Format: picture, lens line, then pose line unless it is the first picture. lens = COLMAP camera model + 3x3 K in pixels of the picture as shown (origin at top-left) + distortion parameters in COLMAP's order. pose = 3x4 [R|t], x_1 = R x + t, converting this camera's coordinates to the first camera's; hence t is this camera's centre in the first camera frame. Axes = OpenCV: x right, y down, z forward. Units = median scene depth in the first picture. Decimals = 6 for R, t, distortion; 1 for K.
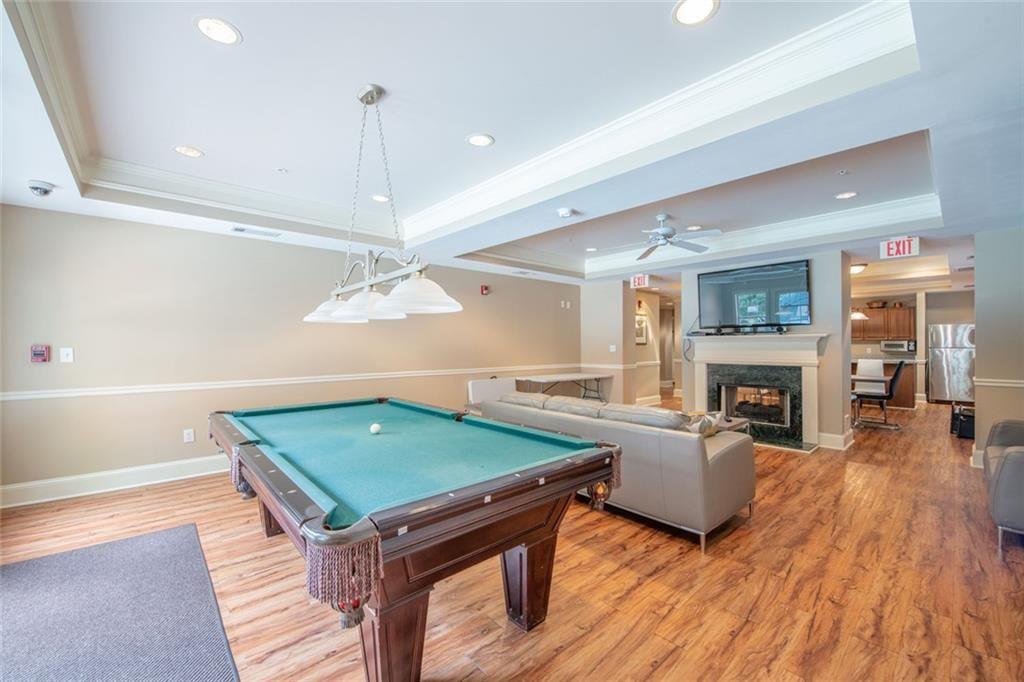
lens RADIAL K [[406.8, 0, 511.4], [0, 406.8, 343.1], [0, 0, 1]] dist [-0.003612, -0.000096]
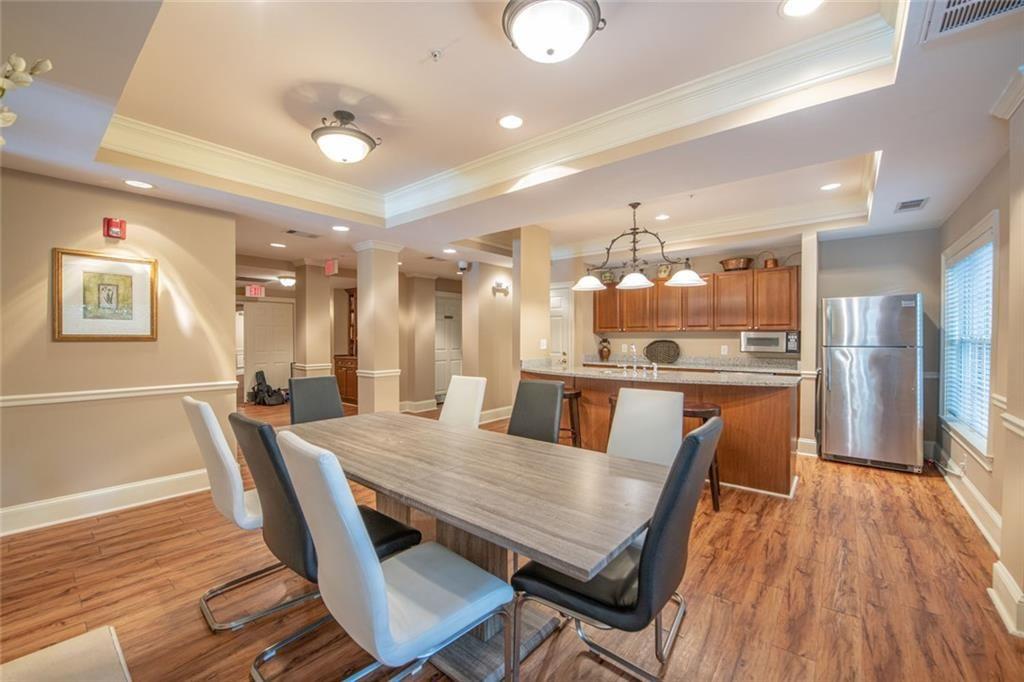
lens RADIAL K [[406.8, 0, 512.5], [0, 406.8, 344.8], [0, 0, 1]] dist [-0.003612, -0.000096]
pose [[0.991446, -0.003476, 0.130474, 0.572440], [0.002431, 0.999964, 0.008168, 0.005571], [-0.130498, -0.007781, 0.991418, 0.540238]]
